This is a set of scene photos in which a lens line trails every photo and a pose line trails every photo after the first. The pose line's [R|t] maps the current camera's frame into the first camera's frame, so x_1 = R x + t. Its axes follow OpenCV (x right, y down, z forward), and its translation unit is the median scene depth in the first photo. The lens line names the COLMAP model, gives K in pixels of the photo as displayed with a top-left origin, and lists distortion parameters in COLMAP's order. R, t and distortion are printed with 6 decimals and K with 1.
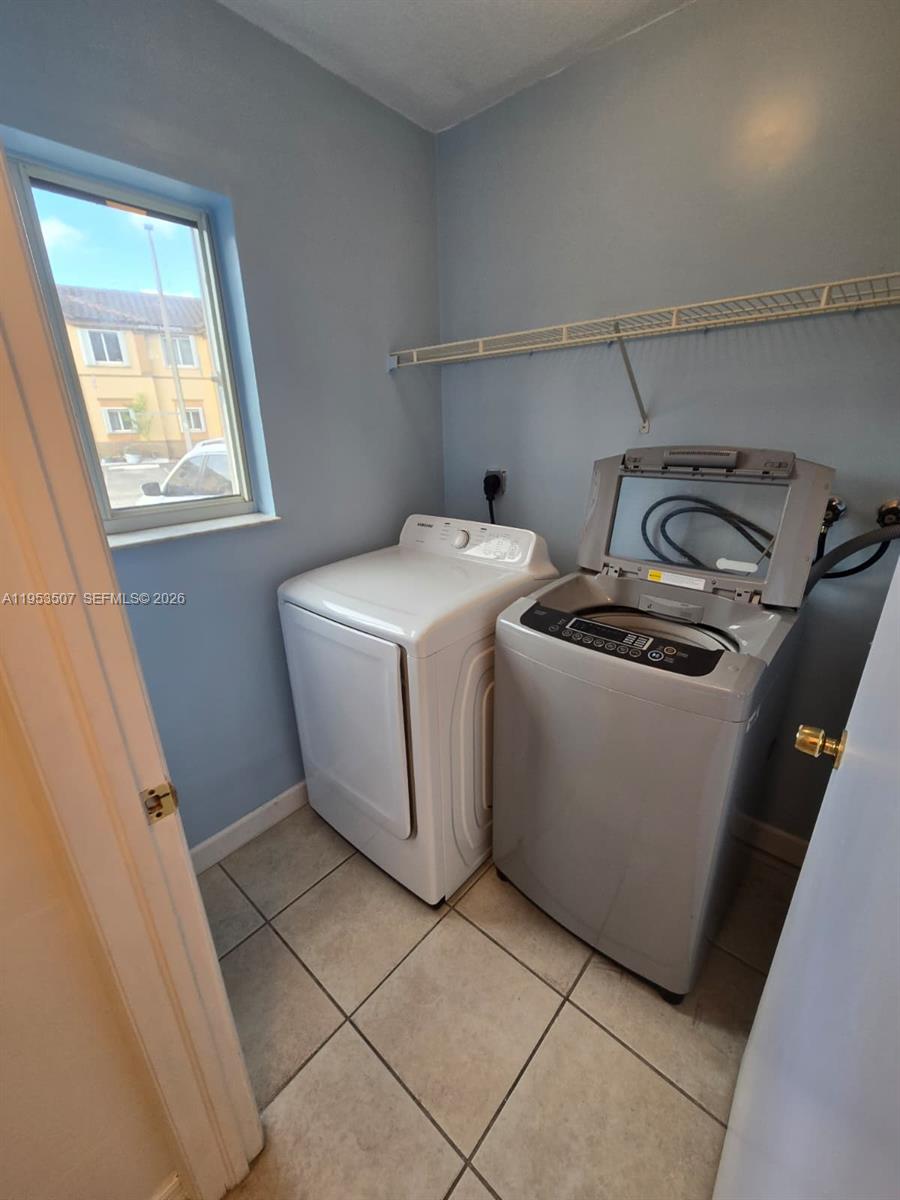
lens RADIAL K [[491.9, 0, 456.0], [0, 491.9, 601.8], [0, 0, 1]] dist [0.002372, -0.000907]
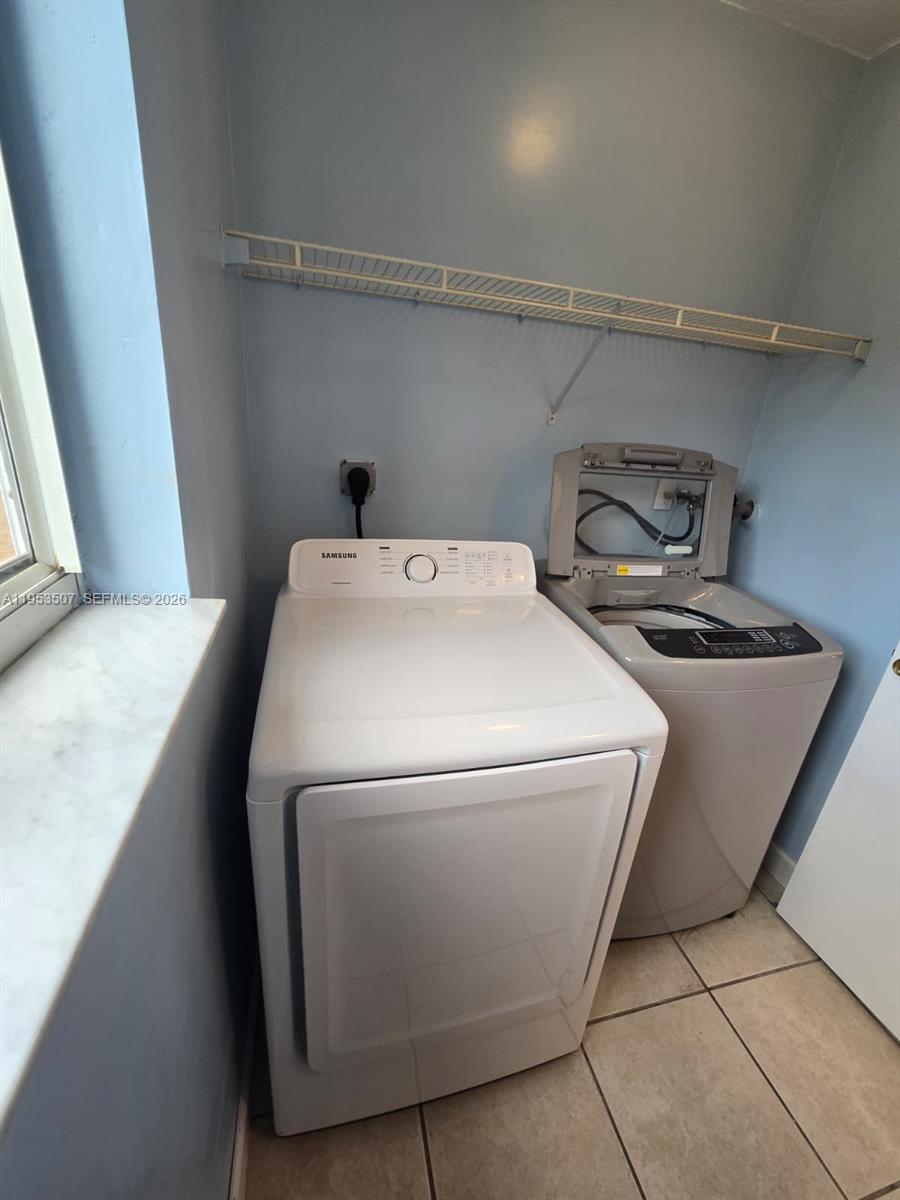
lens RADIAL K [[491.9, 0, 456.0], [0, 491.9, 601.8], [0, 0, 1]] dist [0.002372, -0.000907]
pose [[0.551726, -0.235114, 0.800200, -0.635297], [0.194096, 0.969296, 0.150971, -0.215059], [-0.811126, 0.072021, 0.580420, 0.700501]]
